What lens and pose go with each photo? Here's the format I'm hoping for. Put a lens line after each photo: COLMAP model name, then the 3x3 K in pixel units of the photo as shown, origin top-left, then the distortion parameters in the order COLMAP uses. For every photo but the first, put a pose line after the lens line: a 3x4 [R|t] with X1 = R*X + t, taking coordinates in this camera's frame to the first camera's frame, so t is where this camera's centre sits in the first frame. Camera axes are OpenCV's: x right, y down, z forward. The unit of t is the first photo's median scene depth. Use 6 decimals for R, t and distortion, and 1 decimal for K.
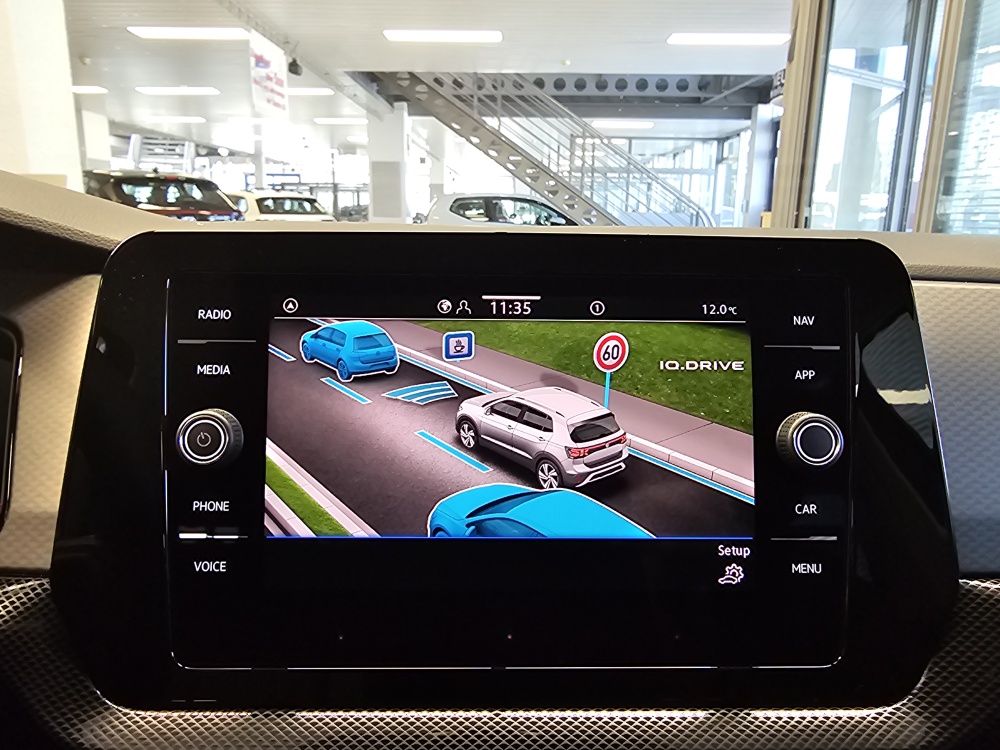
lens RADIAL K [[695.4, 0, 493.2], [0, 695.4, 369.4], [0, 0, 1]] dist [-0.023585, 0.018747]
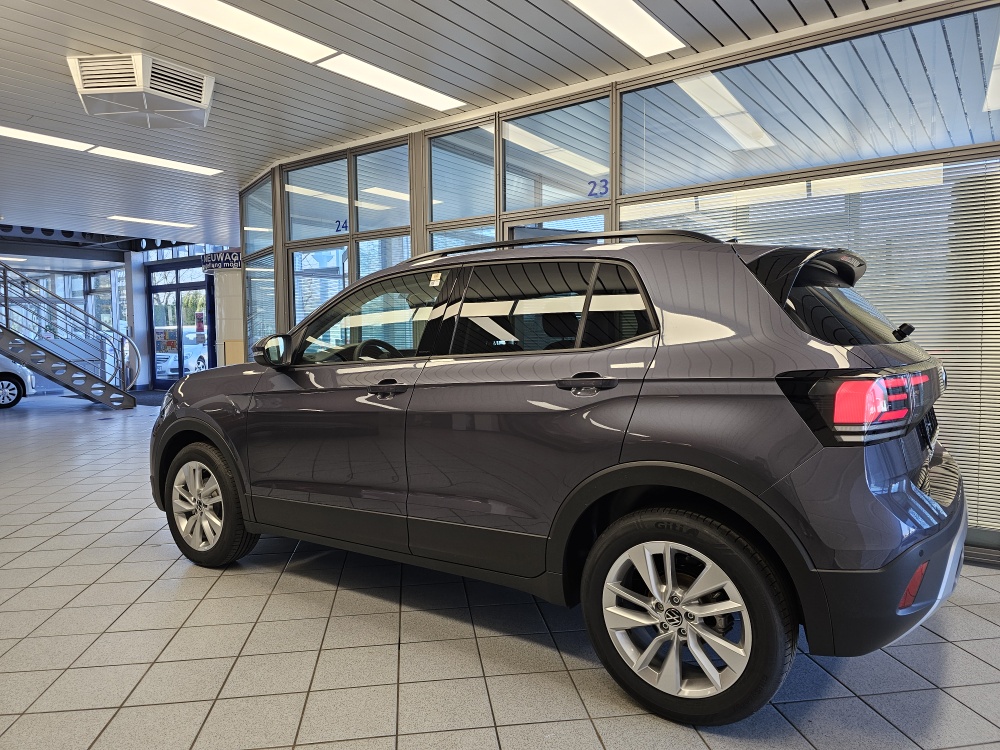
lens RADIAL K [[679.7, 0, 506.2], [0, 679.7, 369.4], [0, 0, 1]] dist [0.063852, -0.062283]
pose [[0.581557, -0.062488, 0.811102, -0.256889], [0.196907, 0.978210, -0.065819, 0.036535], [-0.789316, 0.197989, 0.581189, -0.212699]]
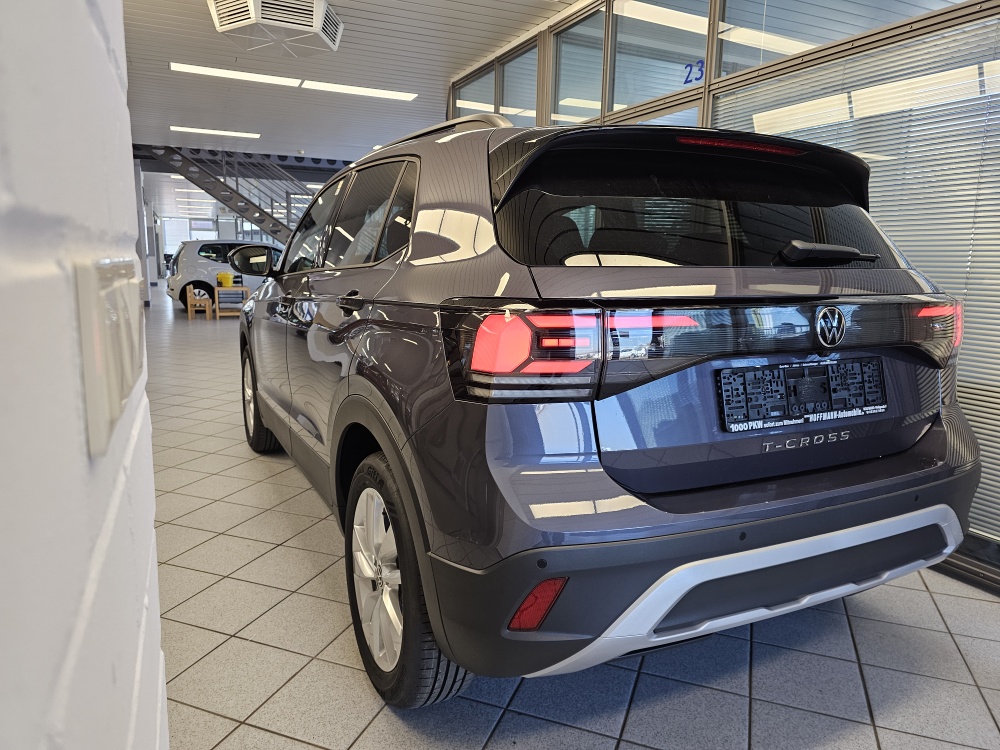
lens RADIAL K [[679.7, 0, 497.0], [0, 679.7, 375.7], [0, 0, 1]] dist [0.063852, -0.062283]
pose [[0.901405, -0.069776, 0.427317, -0.117728], [0.089207, 0.995684, -0.025596, 0.059600], [-0.423687, 0.061192, 0.903739, -0.291439]]
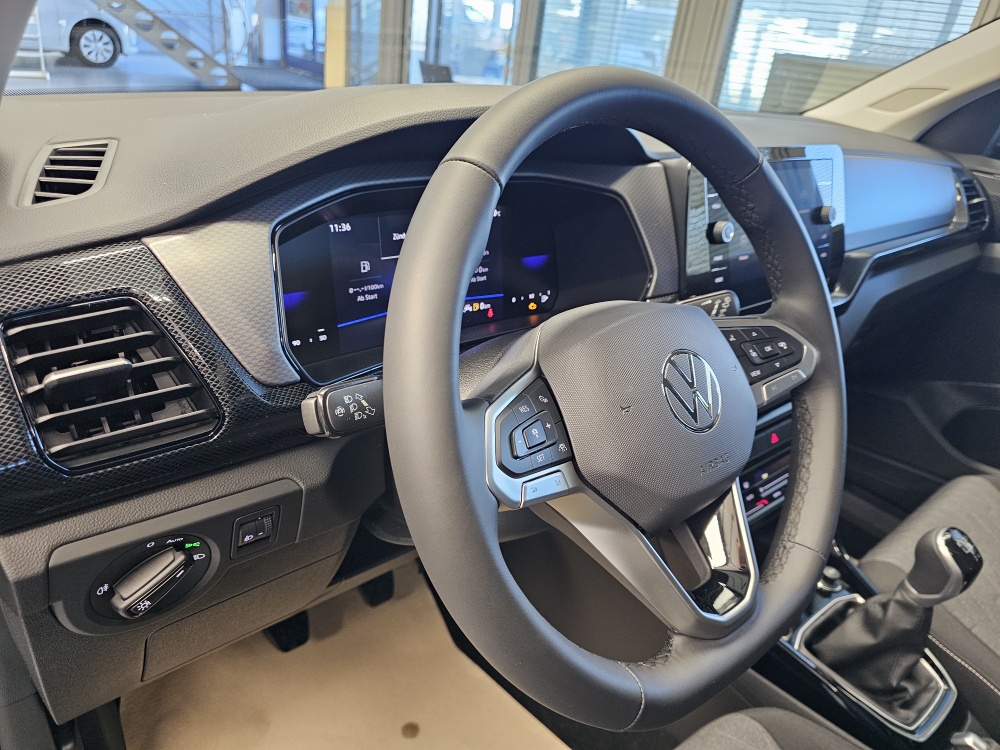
lens RADIAL K [[679.7, 0, 495.9], [0, 679.7, 382.0], [0, 0, 1]] dist [0.063852, -0.062283]
pose [[0.776693, -0.225526, 0.588120, -0.060829], [0.039335, 0.949248, 0.312061, -0.004722], [-0.628650, -0.219242, 0.746145, -0.012185]]
